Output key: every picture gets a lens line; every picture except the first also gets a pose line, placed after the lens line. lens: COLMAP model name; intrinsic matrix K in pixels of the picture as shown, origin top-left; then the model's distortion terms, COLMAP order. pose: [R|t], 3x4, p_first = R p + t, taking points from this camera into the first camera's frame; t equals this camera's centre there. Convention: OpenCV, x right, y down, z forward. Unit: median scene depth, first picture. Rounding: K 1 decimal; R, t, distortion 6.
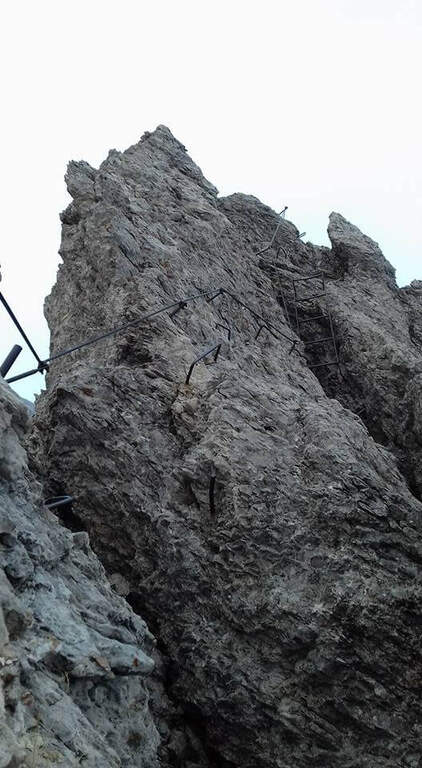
lens RADIAL K [[708.2, 0, 211.1], [0, 708.2, 351.9], [0, 0, 1]] dist [0.084447, -0.000686]
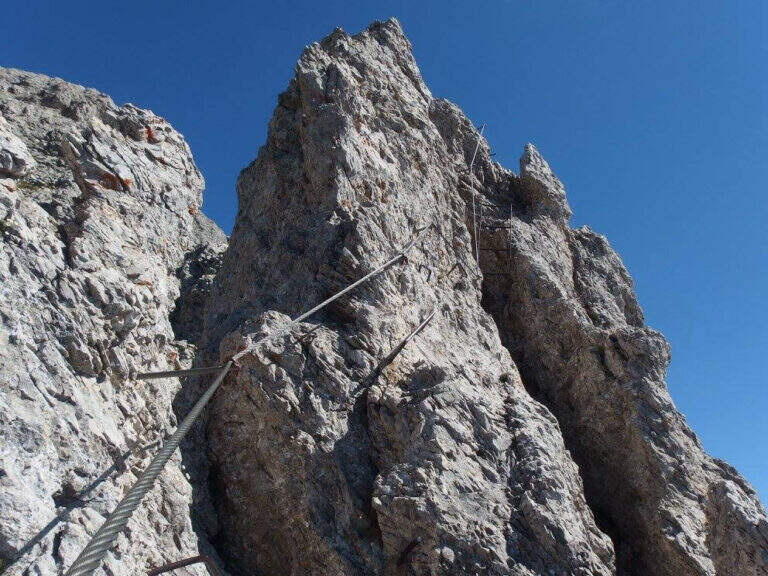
lens RADIAL K [[596.5, 0, 384.0], [0, 596.5, 288.0], [0, 0, 1]] dist [-0.059869, -0.003980]
pose [[0.969284, 0.237018, 0.065659, -0.100445], [-0.243543, 0.962201, 0.121887, -0.113535], [-0.034287, -0.134133, 0.990370, 0.292306]]
